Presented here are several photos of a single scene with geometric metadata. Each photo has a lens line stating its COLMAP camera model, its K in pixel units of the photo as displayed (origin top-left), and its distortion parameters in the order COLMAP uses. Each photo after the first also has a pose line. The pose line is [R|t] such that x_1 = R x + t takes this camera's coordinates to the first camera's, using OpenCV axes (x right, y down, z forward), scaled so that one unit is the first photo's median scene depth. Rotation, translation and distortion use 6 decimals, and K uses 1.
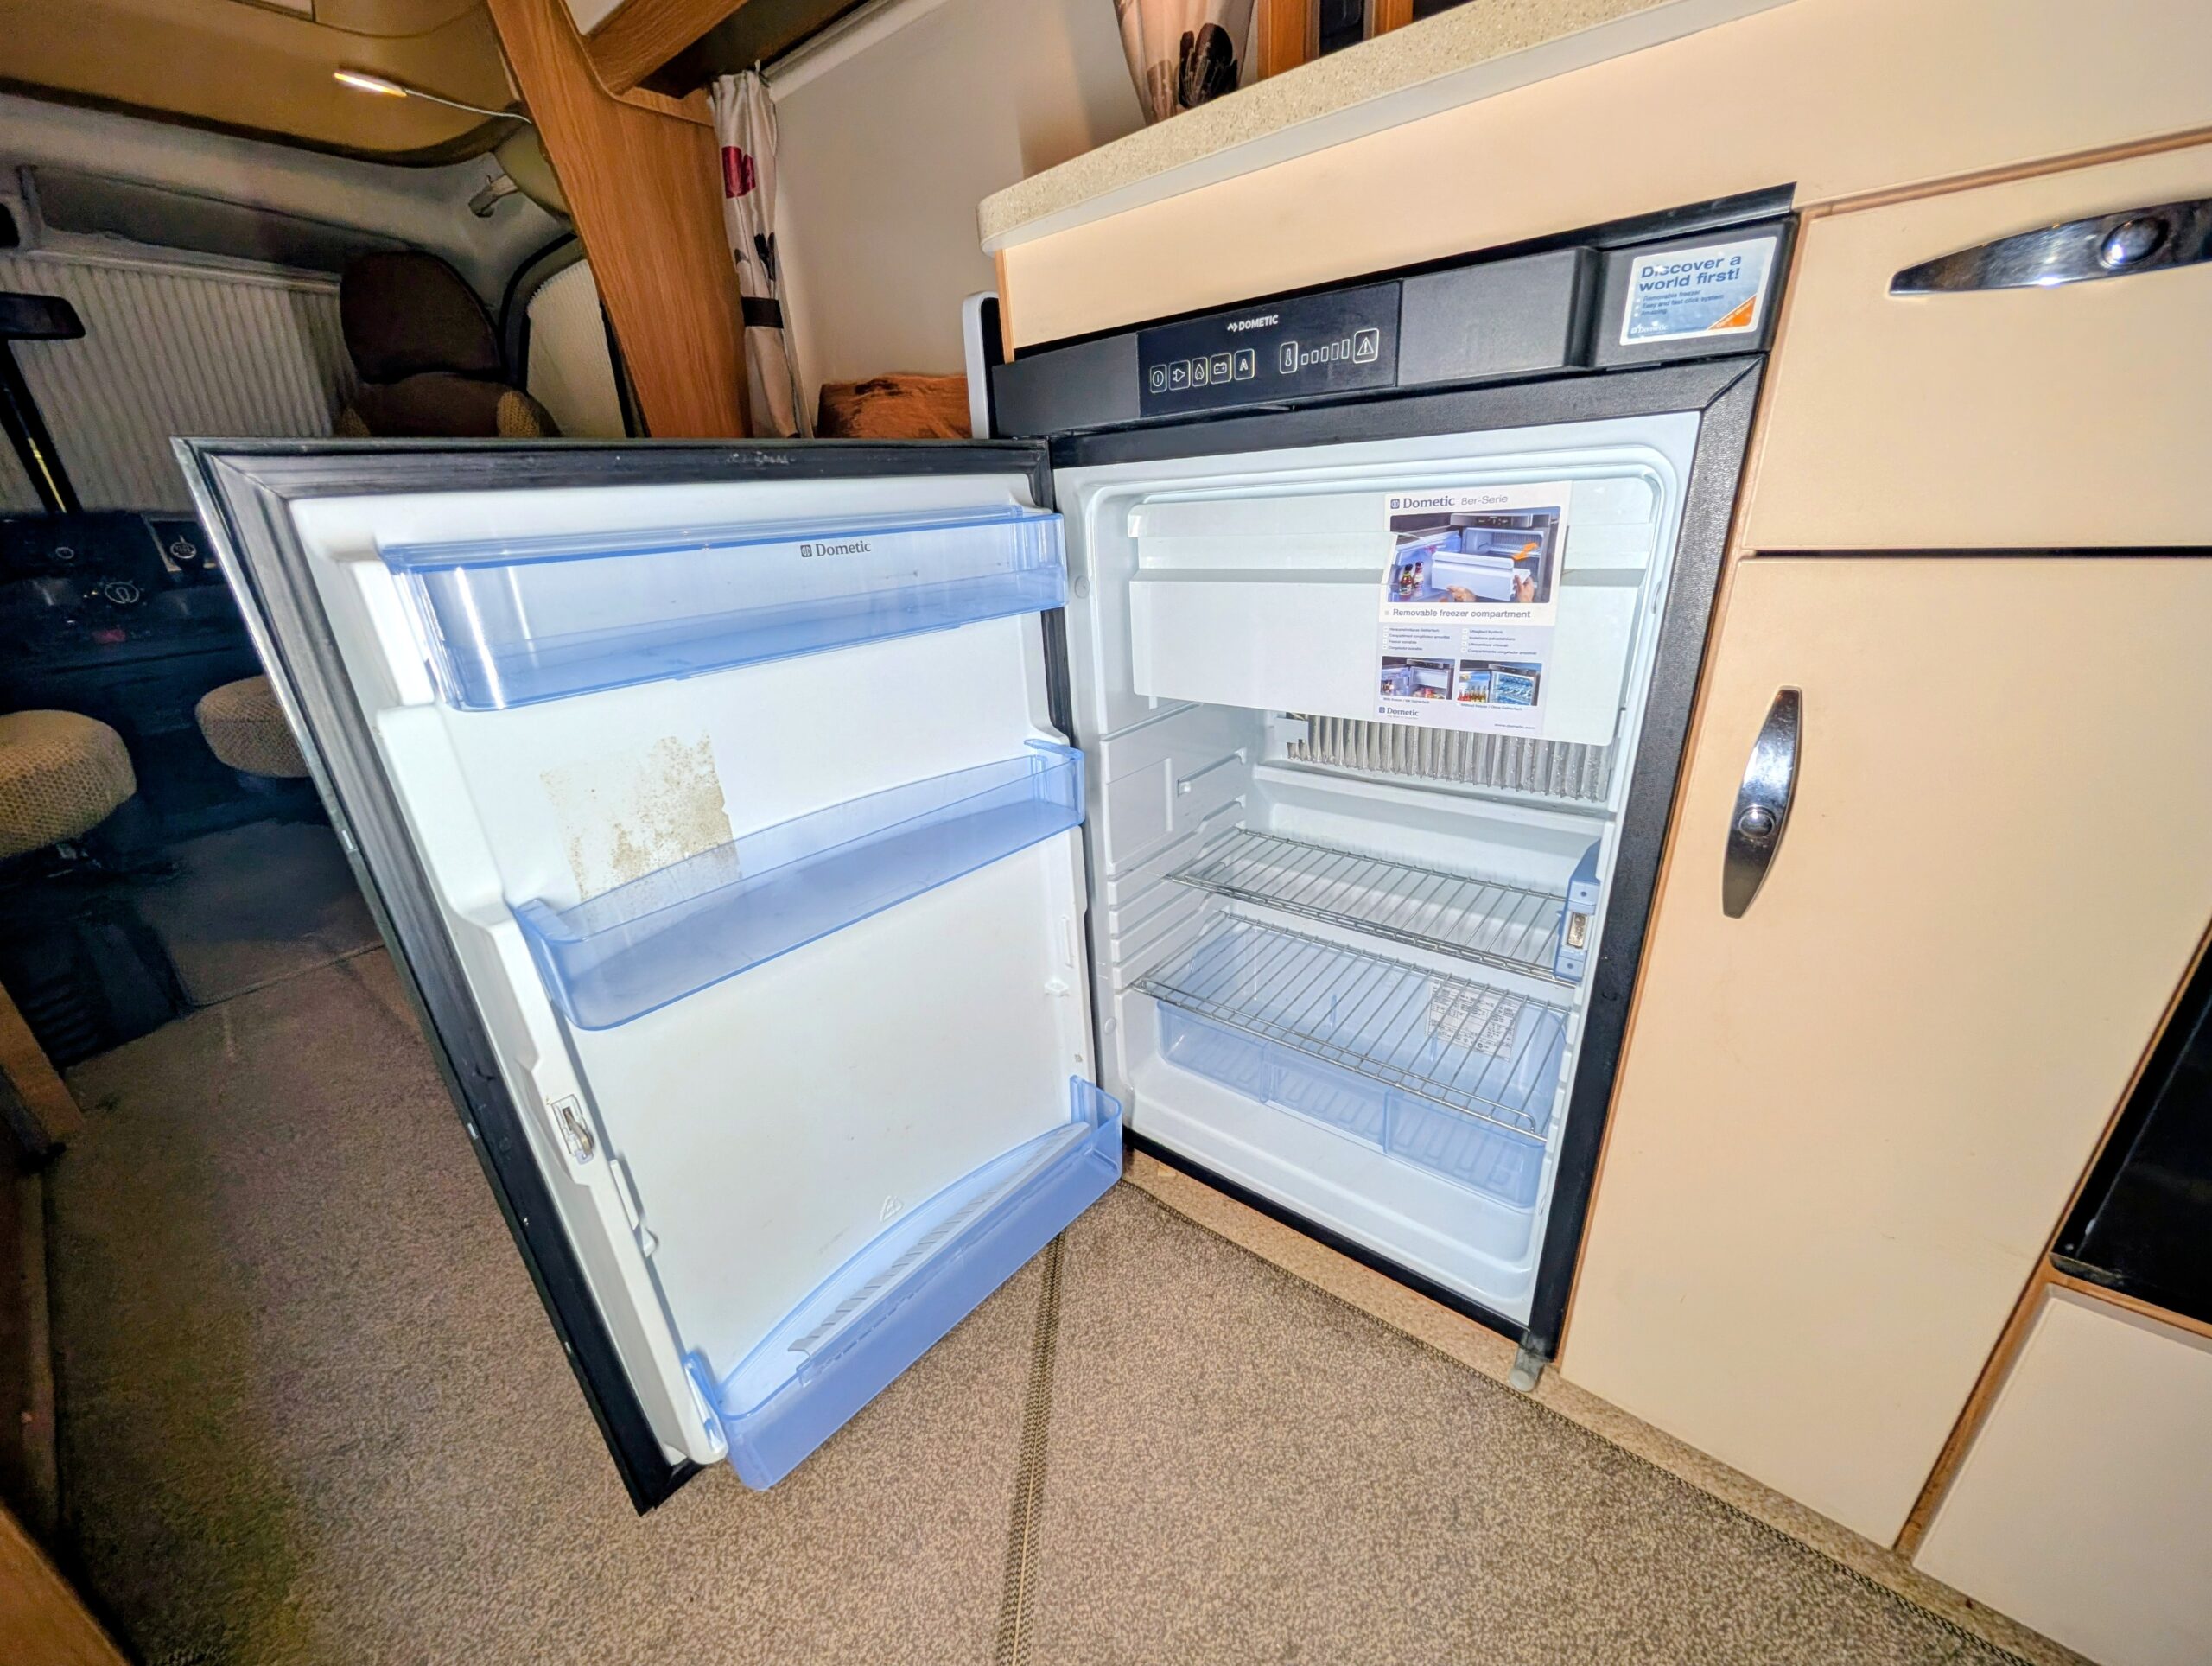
lens RADIAL K [[835.9, 0, 1109.9], [0, 835.9, 832.5], [0, 0, 1]] dist [-0.003576, -0.000359]
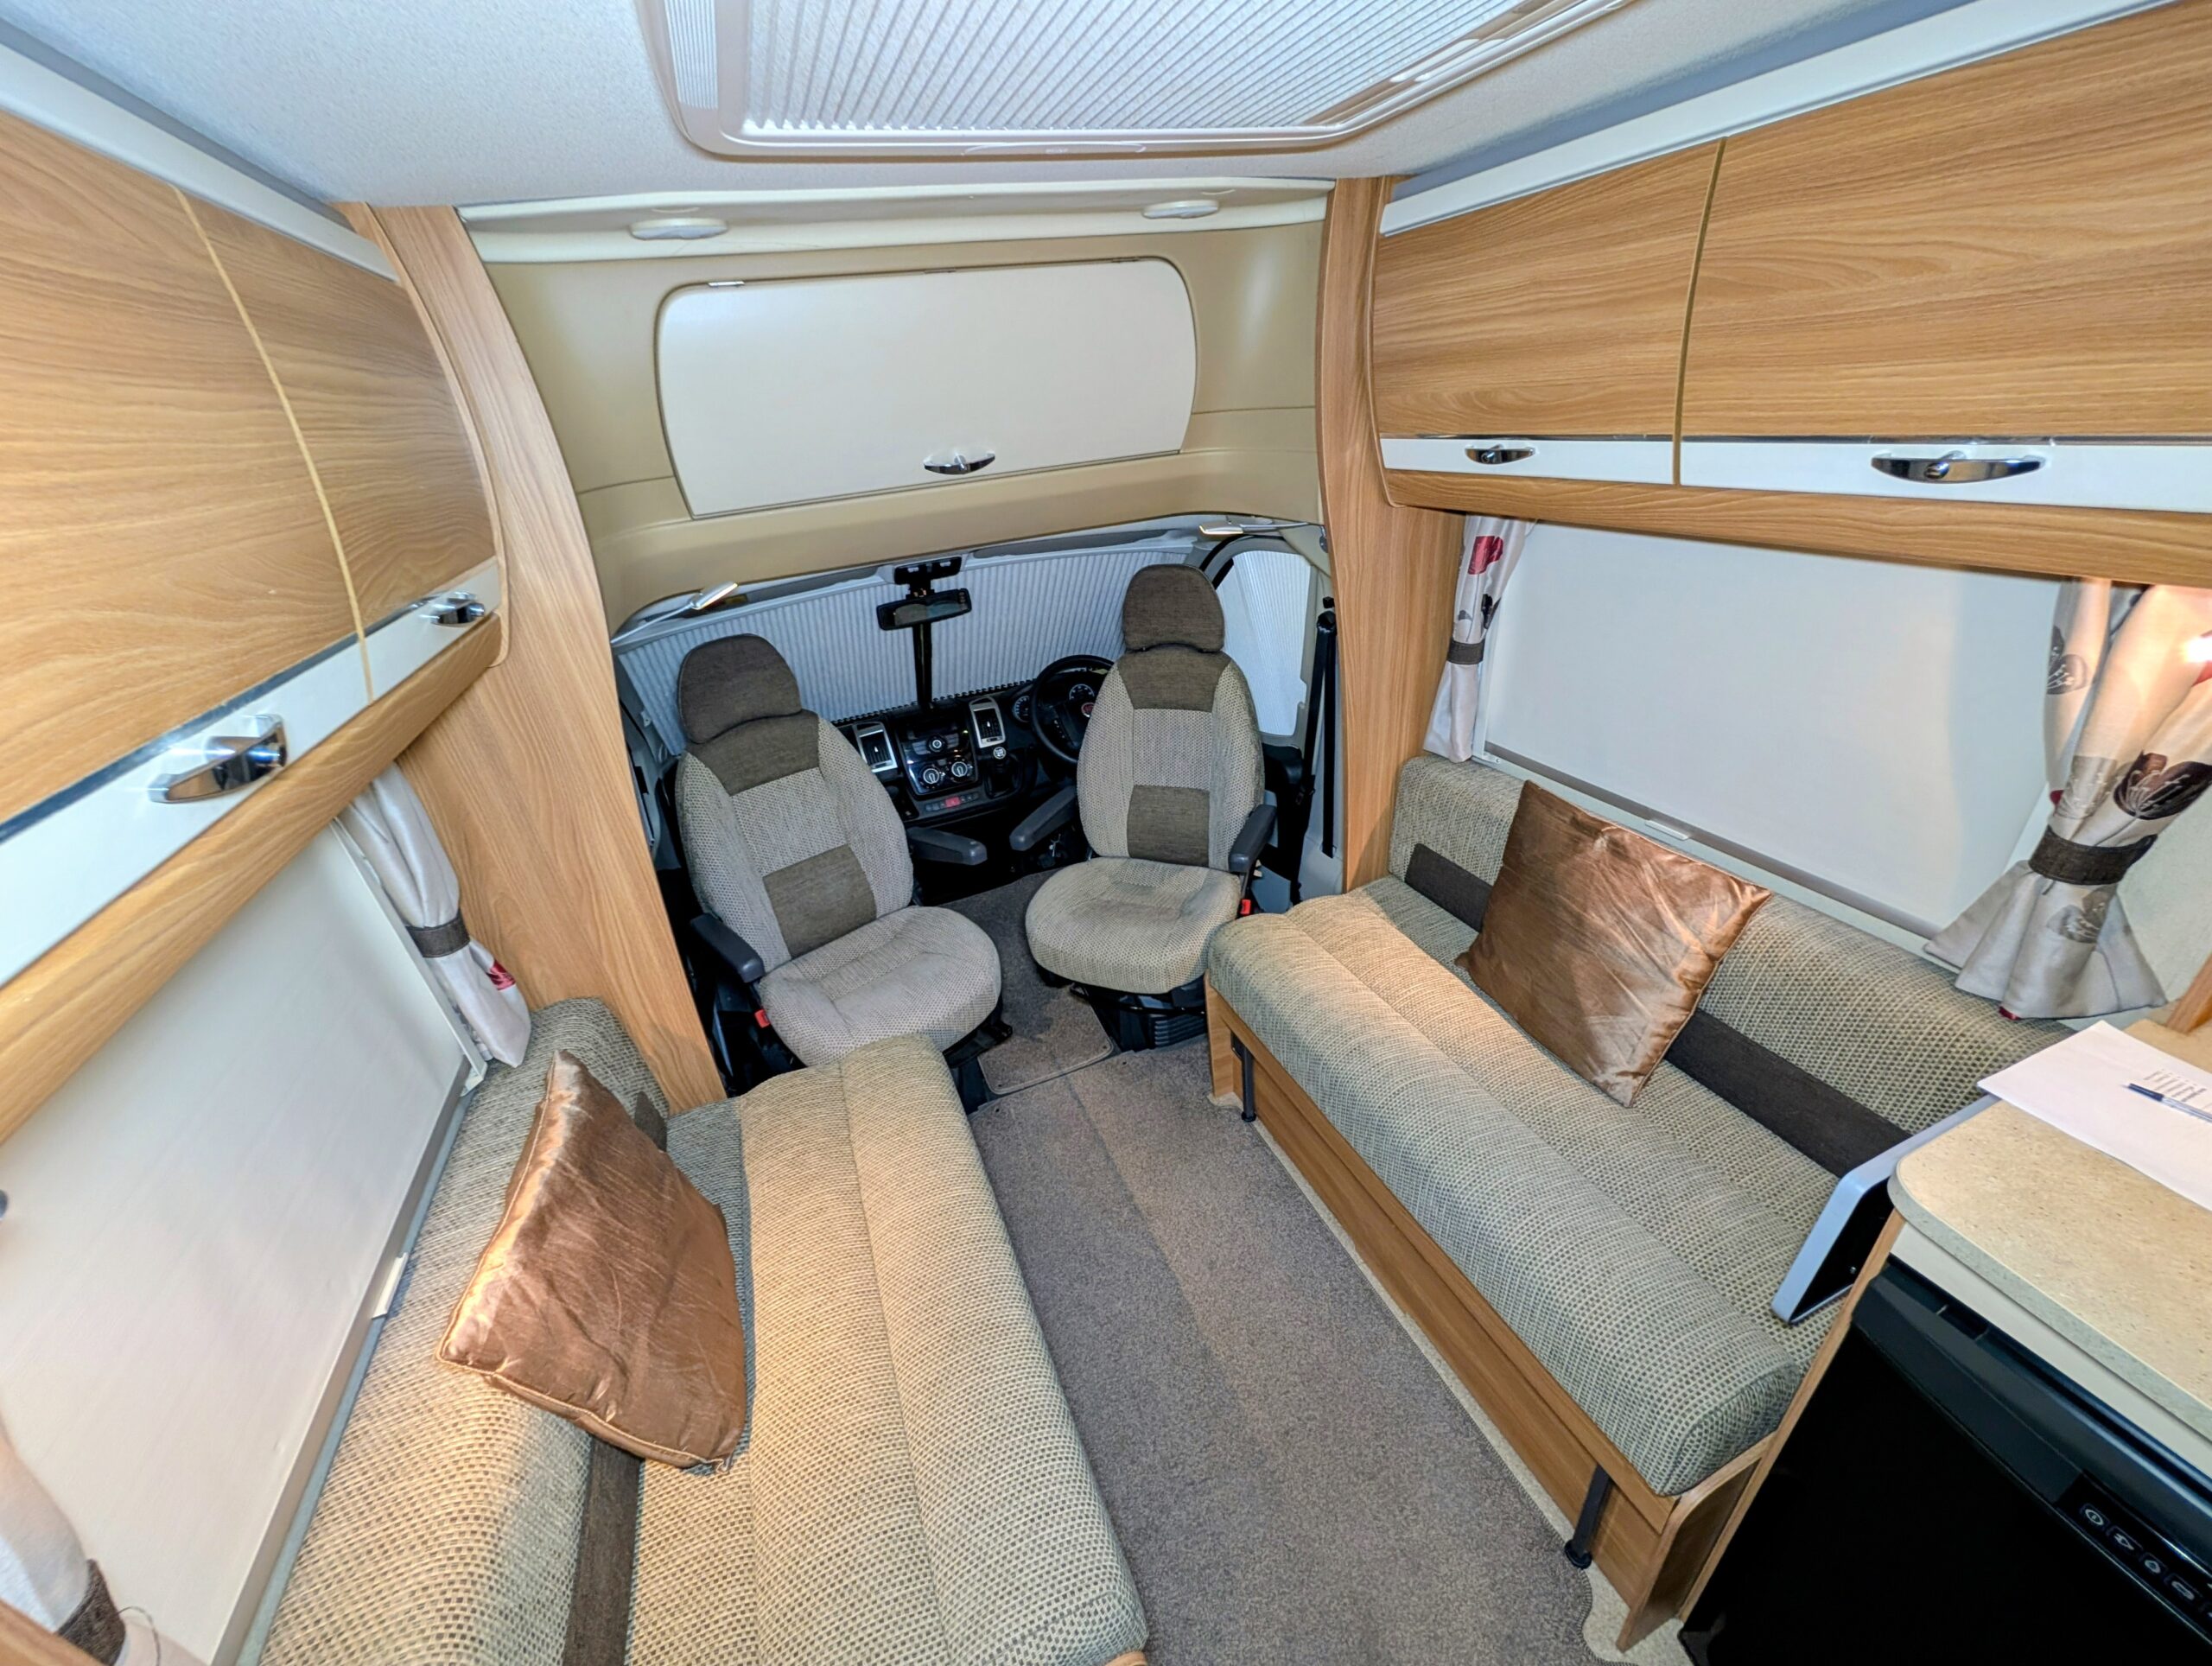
lens RADIAL K [[834.4, 0, 1107.9], [0, 834.4, 837.1], [0, 0, 1]] dist [-0.002630, -0.000218]
pose [[0.869853, 0.216260, -0.443381, -0.305959], [-0.155725, 0.973206, 0.169173, -0.528041], [0.468086, -0.078110, 0.880224, -0.225878]]
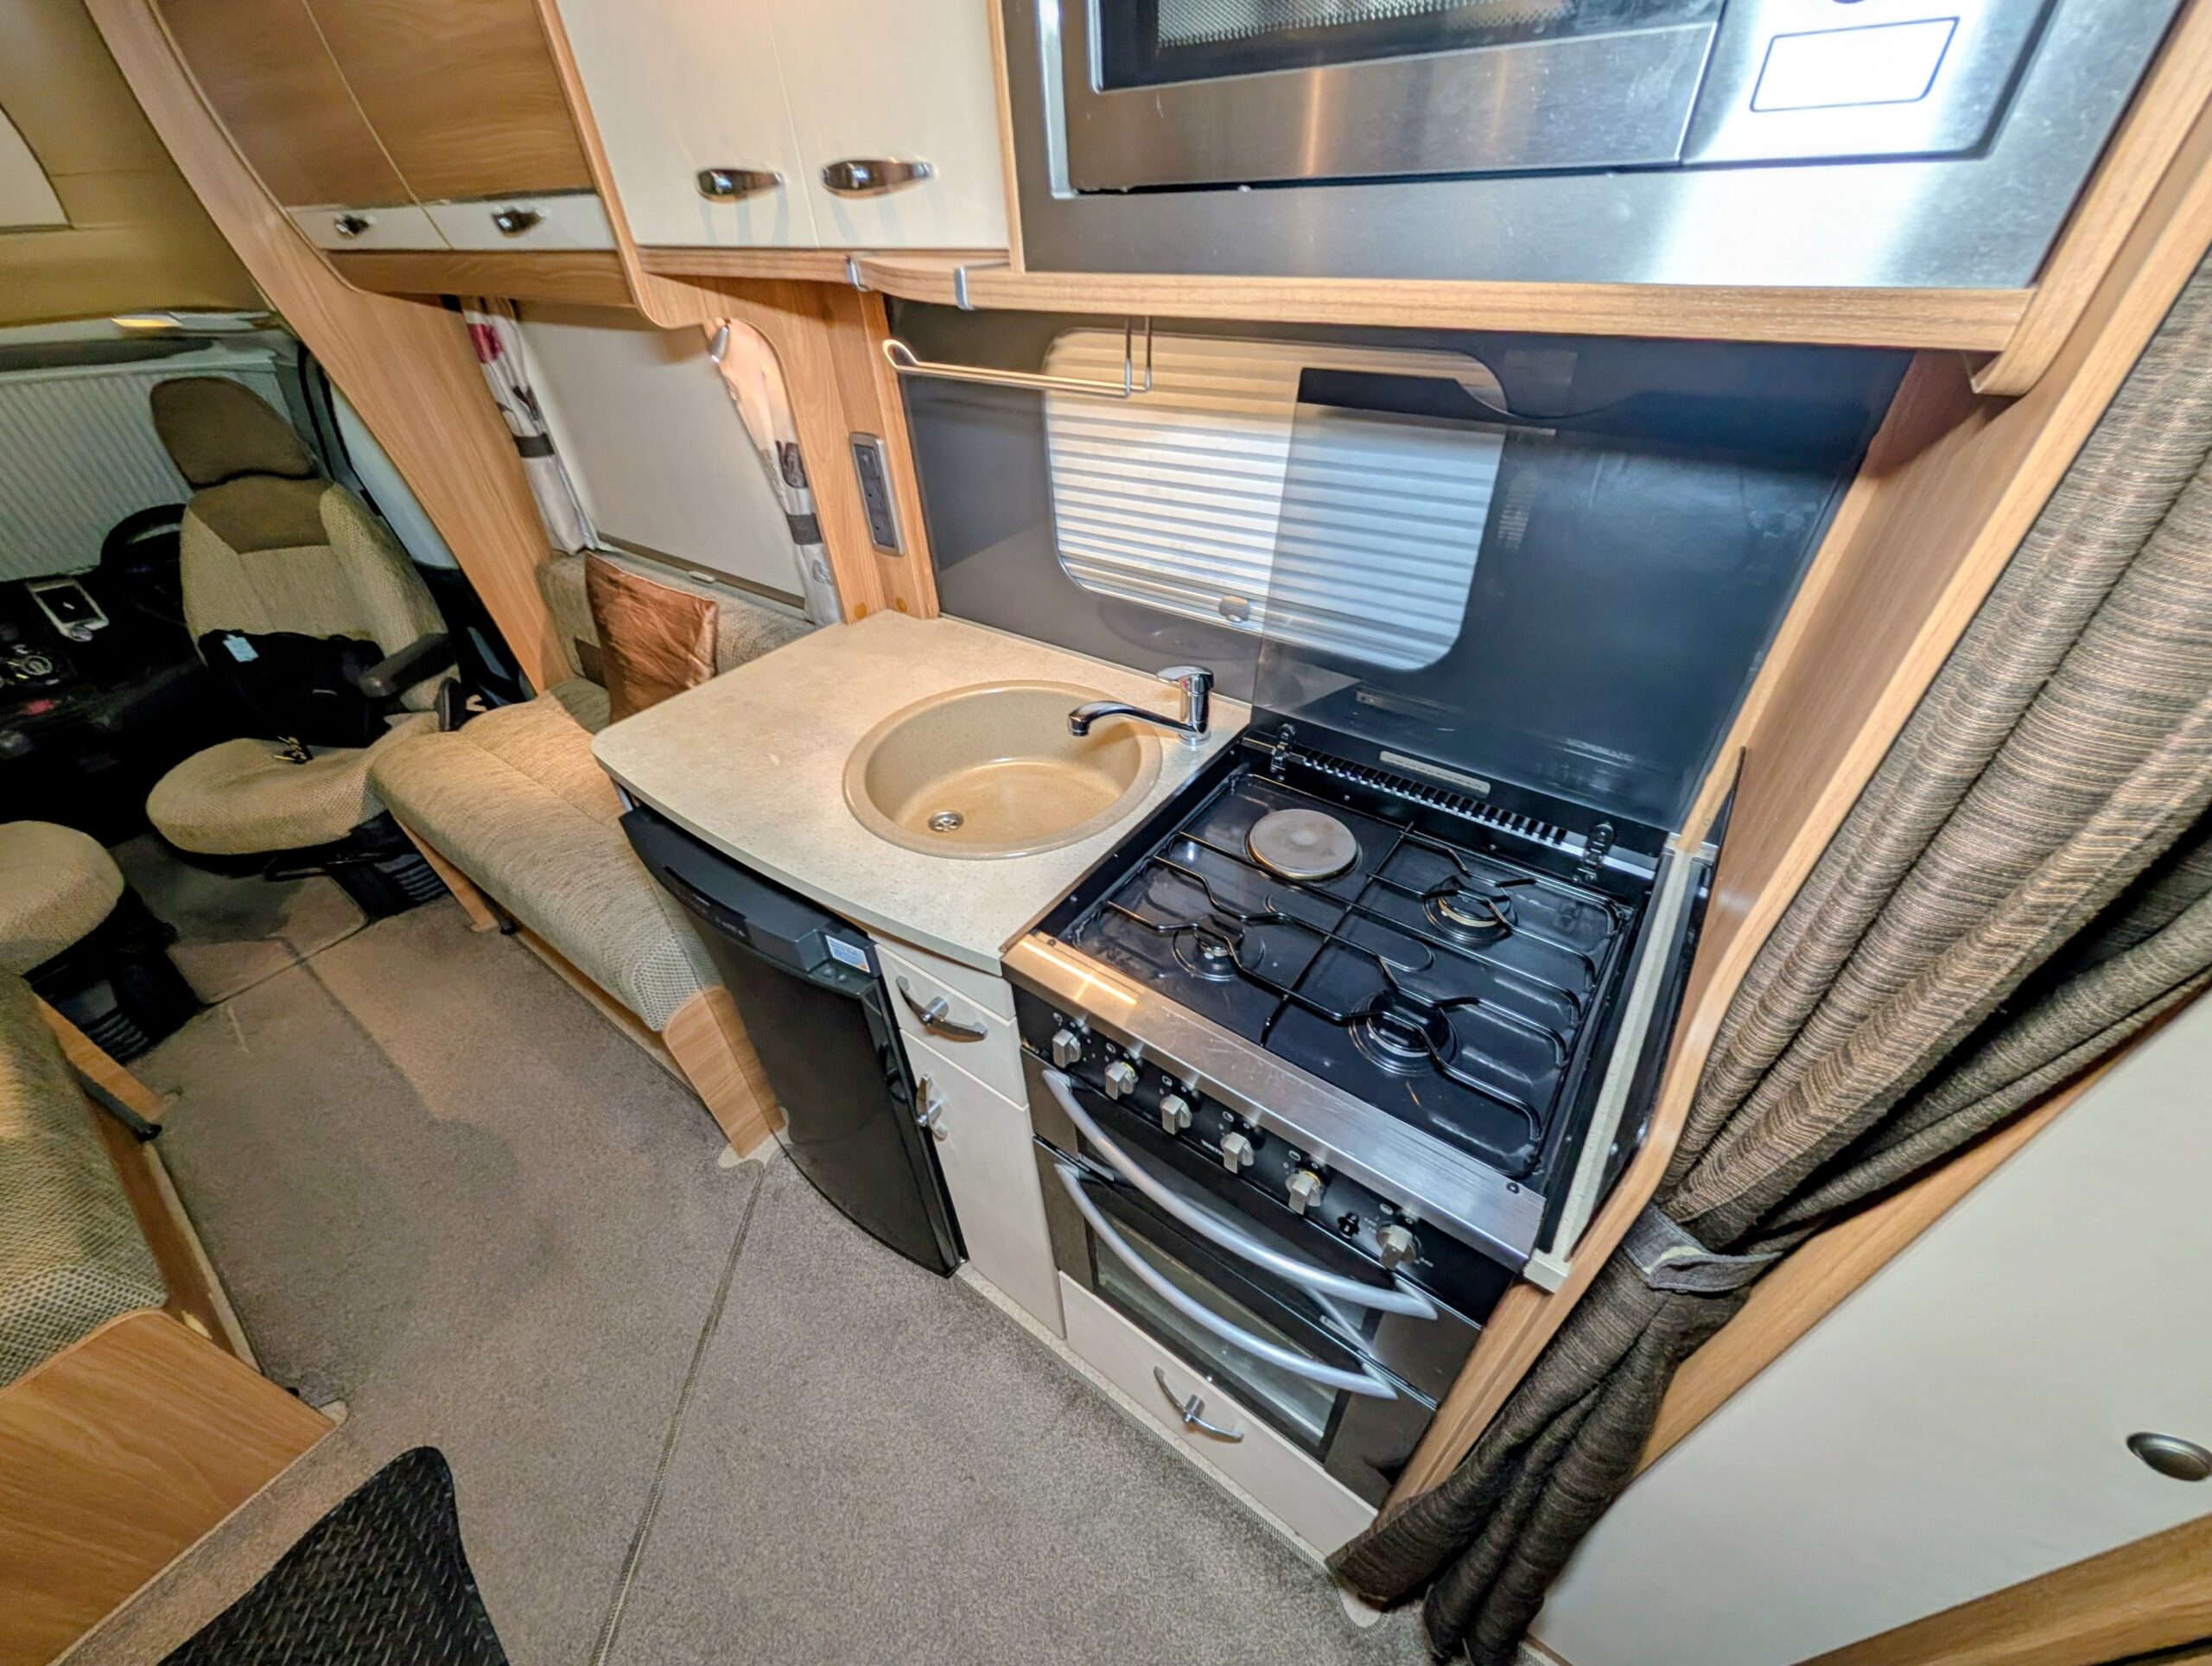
lens RADIAL K [[844.1, 0, 1108.2], [0, 844.1, 838.3], [0, 0, 1]] dist [-0.000488, -0.000165]
pose [[0.999308, -0.005966, 0.036720, 0.369948], [-0.004200, 0.962659, 0.270684, -0.439146], [-0.036963, -0.270651, 0.961968, -0.349548]]
